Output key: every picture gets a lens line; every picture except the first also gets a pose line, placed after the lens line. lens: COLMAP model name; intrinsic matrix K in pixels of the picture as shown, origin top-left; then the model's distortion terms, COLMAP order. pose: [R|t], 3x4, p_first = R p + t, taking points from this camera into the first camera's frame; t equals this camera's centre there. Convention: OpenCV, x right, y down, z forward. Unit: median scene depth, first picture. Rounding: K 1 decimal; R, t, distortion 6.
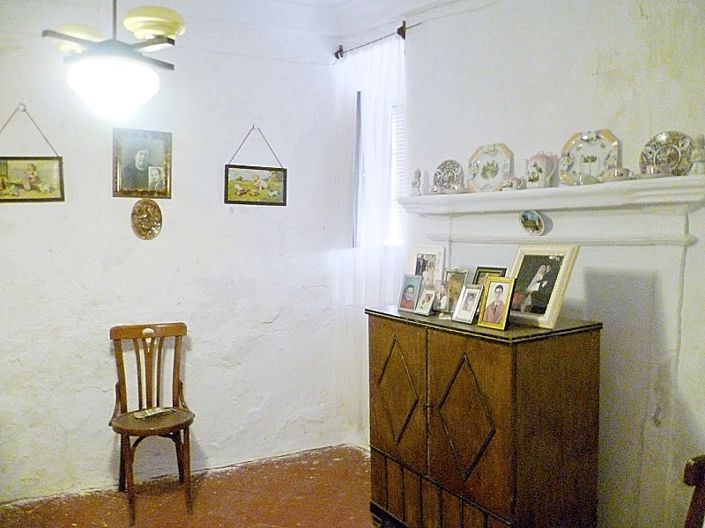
lens RADIAL K [[577.7, 0, 353.2], [0, 577.7, 261.0], [0, 0, 1]] dist [0.002174, 0.001198]
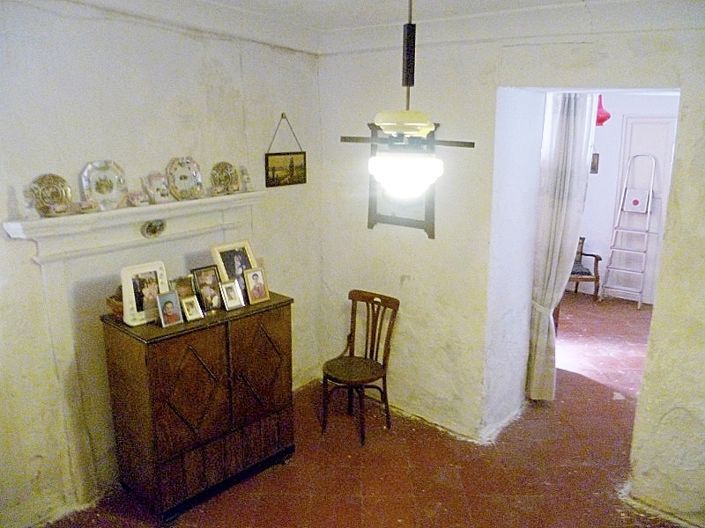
lens RADIAL K [[577.7, 0, 352.6], [0, 577.7, 264.6], [0, 0, 1]] dist [0.002174, 0.001198]
pose [[-0.234862, -0.225786, 0.945442, -0.962871], [0.052339, 0.968300, 0.244246, -0.265395], [-0.970618, 0.106848, -0.215600, 0.840848]]
